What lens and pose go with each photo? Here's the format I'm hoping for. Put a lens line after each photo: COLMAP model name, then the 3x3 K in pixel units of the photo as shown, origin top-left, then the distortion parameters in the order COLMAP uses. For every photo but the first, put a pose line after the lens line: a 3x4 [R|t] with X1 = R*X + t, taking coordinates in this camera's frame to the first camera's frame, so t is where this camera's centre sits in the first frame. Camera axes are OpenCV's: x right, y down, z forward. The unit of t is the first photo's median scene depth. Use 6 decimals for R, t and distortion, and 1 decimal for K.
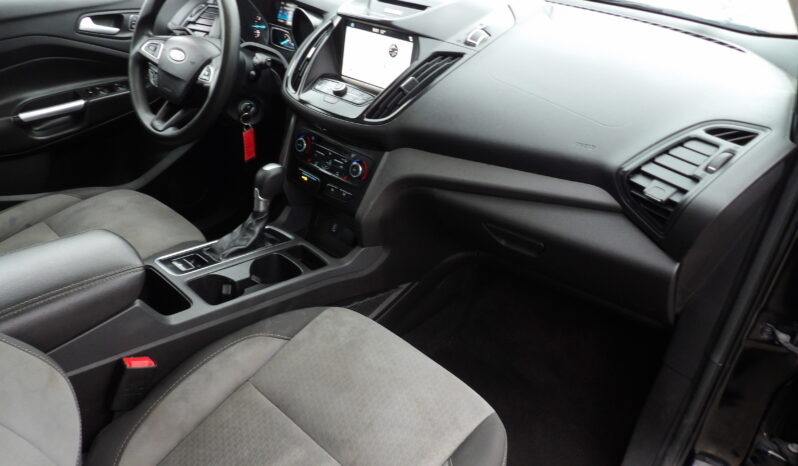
lens RADIAL K [[576.1, 0, 396.5], [0, 576.1, 225.9], [0, 0, 1]] dist [-0.028541, 0.043155]
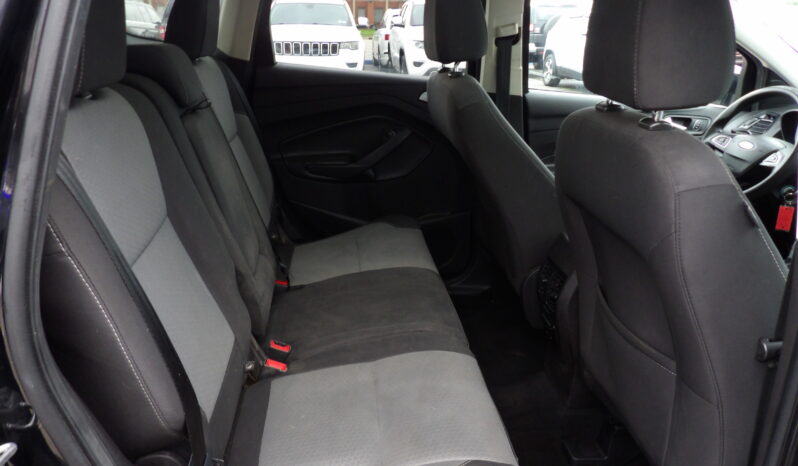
lens RADIAL K [[576.1, 0, 396.4], [0, 576.1, 235.4], [0, 0, 1]] dist [-0.028541, 0.043155]
pose [[0.748989, 0.220640, -0.624766, -0.109122], [-0.338709, 0.937911, -0.074826, 0.348887], [0.569466, 0.267658, 0.777218, -0.600518]]
